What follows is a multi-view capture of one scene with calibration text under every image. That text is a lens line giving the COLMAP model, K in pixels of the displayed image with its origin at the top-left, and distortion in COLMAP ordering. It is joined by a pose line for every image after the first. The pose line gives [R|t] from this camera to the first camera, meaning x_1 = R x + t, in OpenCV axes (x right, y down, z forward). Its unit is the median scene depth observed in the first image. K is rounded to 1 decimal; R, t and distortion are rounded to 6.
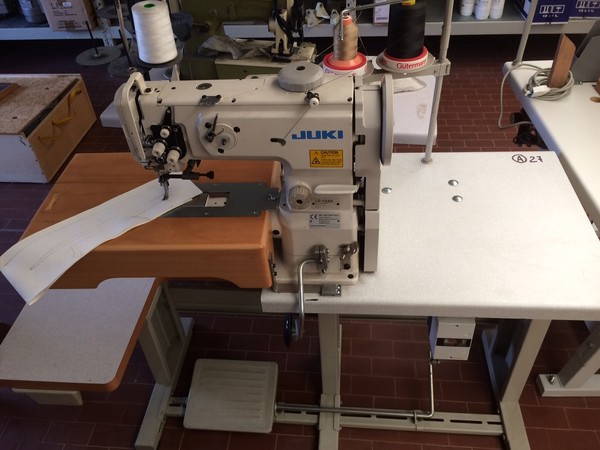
lens RADIAL K [[519.1, 0, 300.0], [0, 519.1, 225.0], [0, 0, 1]] dist [0.074830, -0.102570]
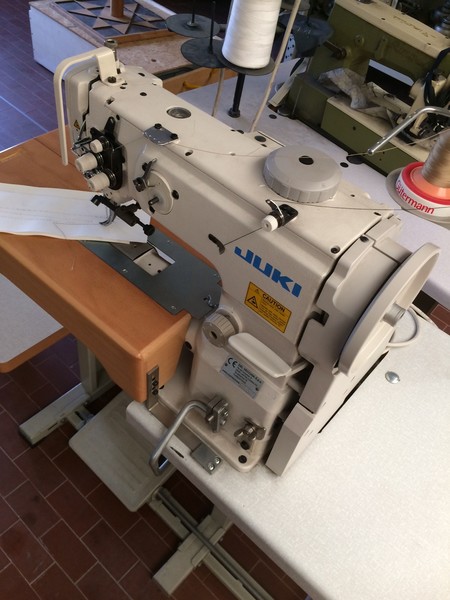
lens RADIAL K [[519.1, 0, 225.0], [0, 519.1, 300.0], [0, 0, 1]] dist [0.074830, -0.102570]
pose [[0.783866, 0.559692, -0.268886, 0.154264], [-0.532831, 0.828654, 0.171534, -0.191398], [0.318820, 0.008811, 0.947774, 0.352631]]
